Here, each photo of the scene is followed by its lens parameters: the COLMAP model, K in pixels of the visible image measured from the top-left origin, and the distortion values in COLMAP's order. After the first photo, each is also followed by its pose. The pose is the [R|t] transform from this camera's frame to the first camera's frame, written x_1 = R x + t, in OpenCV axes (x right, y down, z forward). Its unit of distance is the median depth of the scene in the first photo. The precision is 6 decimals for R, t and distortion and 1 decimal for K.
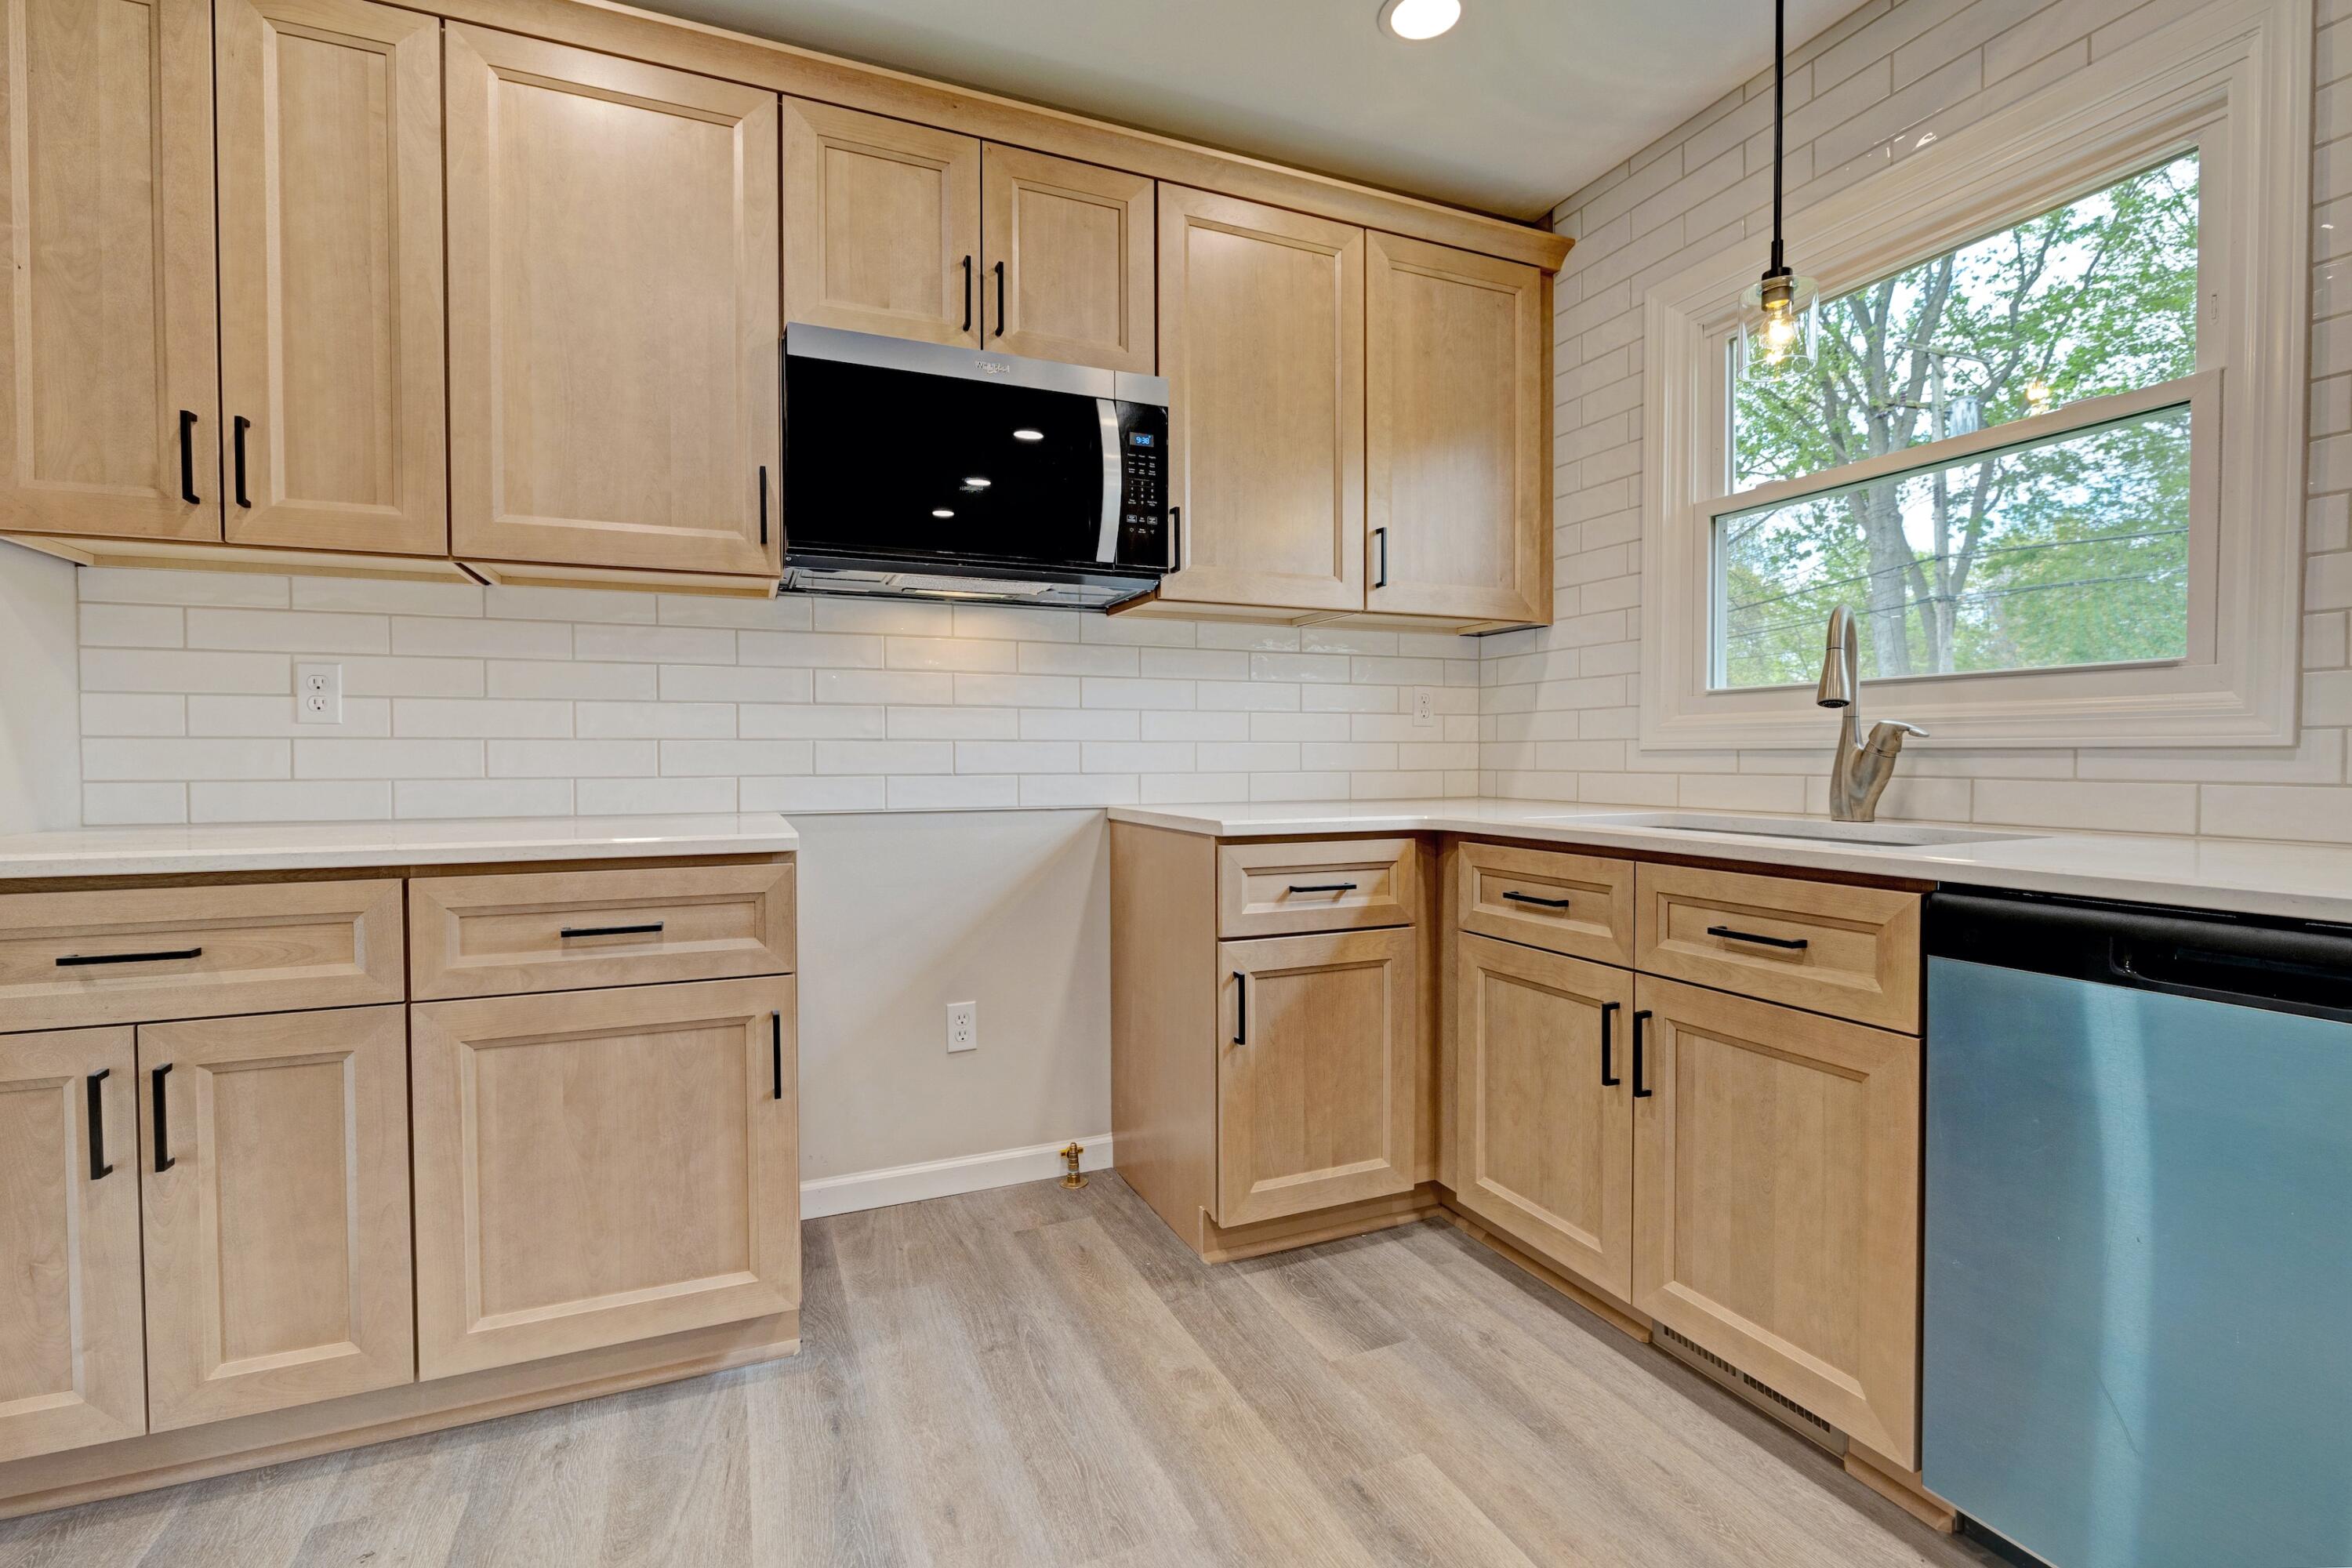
lens RADIAL K [[1044.8, 0, 1176.0], [0, 1044.8, 784.0], [0, 0, 1]] dist [-0.011361, 0.000126]
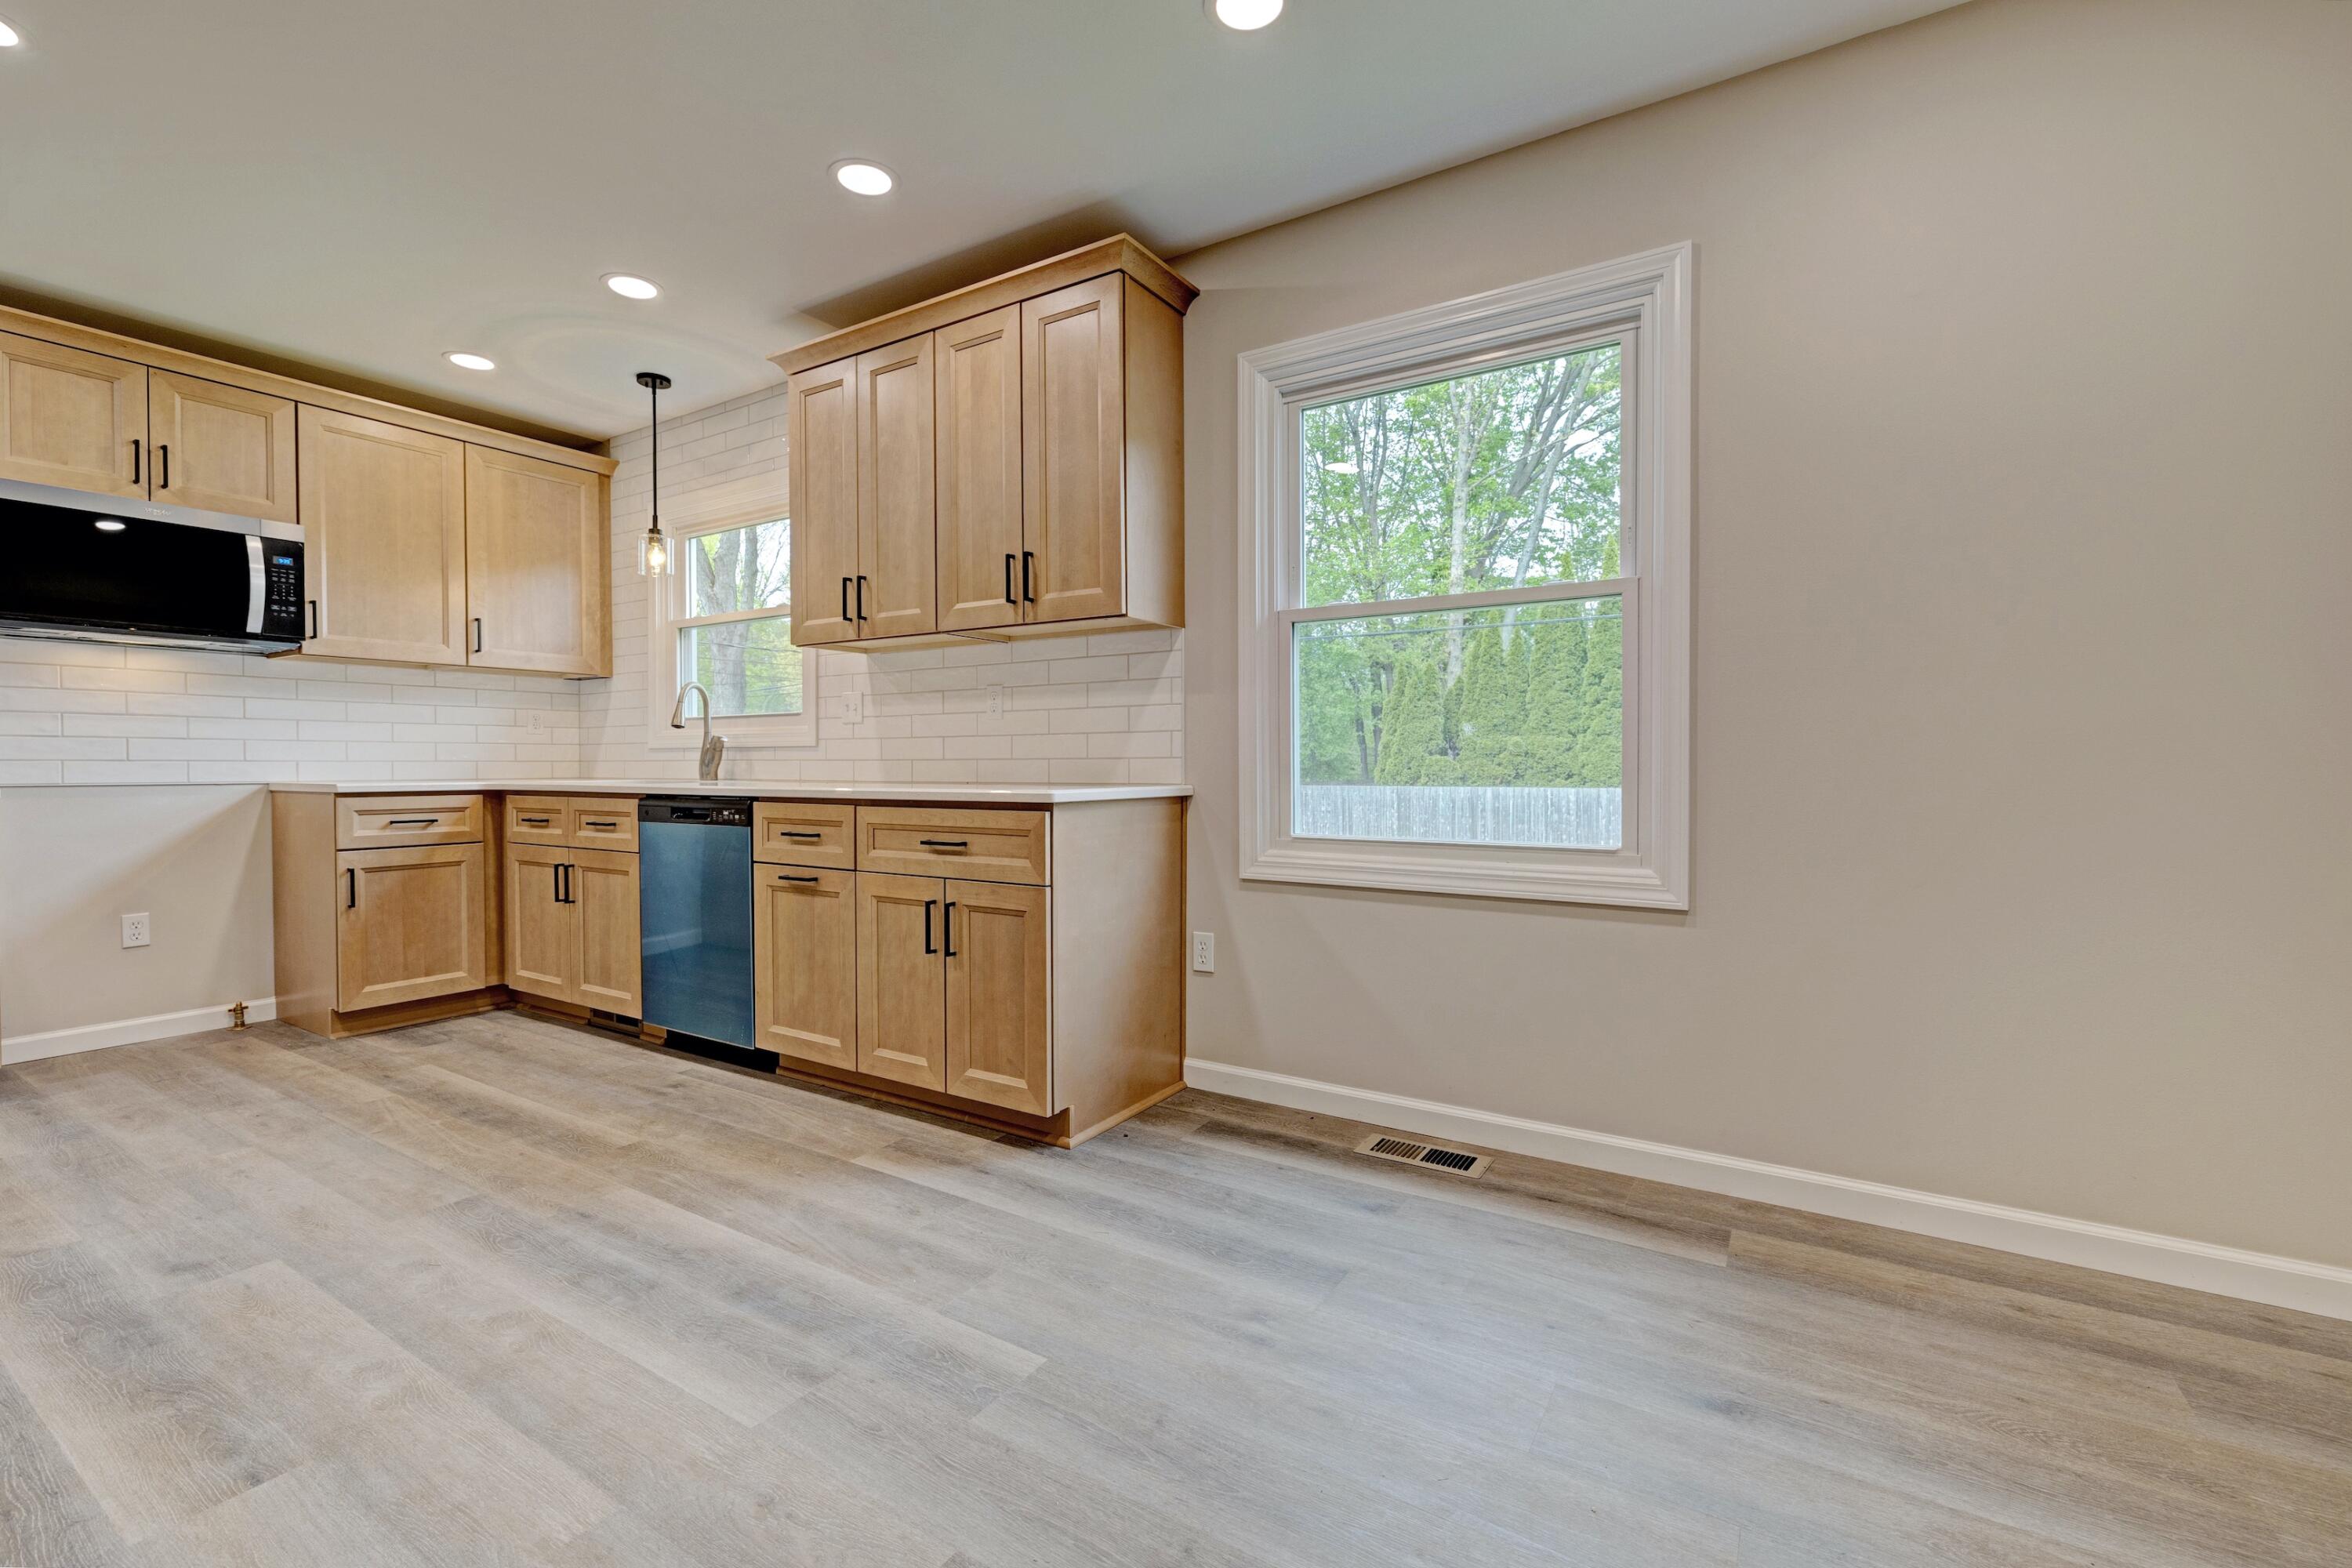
lens RADIAL K [[997.6, 0, 1175.1], [0, 997.6, 780.2], [0, 0, 1]] dist [-0.001549, -0.000793]
pose [[0.824647, -0.007783, 0.565594, 0.243558], [0.014698, 0.999863, -0.007671, 0.058182], [-0.565457, 0.014639, 0.824648, -1.138538]]
